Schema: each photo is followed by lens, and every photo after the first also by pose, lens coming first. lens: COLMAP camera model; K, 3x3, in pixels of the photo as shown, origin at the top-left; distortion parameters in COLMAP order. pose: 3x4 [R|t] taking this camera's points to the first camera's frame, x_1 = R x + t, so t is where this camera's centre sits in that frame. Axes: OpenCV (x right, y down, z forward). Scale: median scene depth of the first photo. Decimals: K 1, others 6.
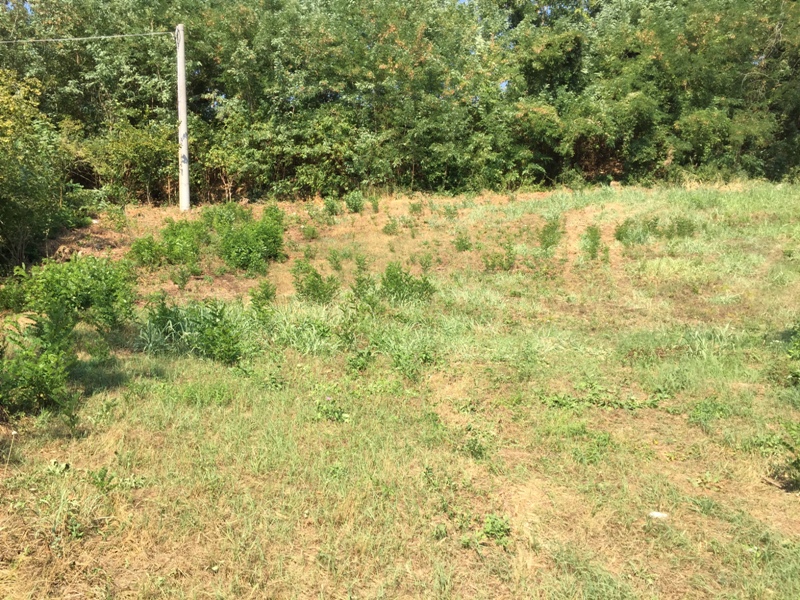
lens RADIAL K [[678.8, 0, 401.6], [0, 678.8, 294.6], [0, 0, 1]] dist [0.088754, -0.118751]
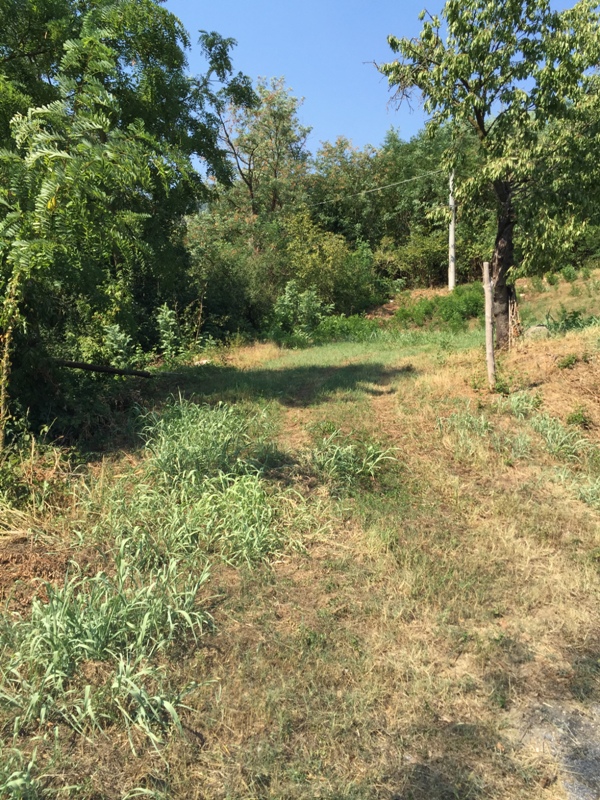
lens RADIAL K [[673.6, 0, 298.6], [0, 673.6, 412.1], [0, 0, 1]] dist [0.085024, -0.140955]
pose [[0.786280, 0.040627, -0.616533, 0.388714], [-0.006485, 0.998324, 0.057514, 0.066704], [0.617836, -0.041224, 0.785225, -0.420563]]
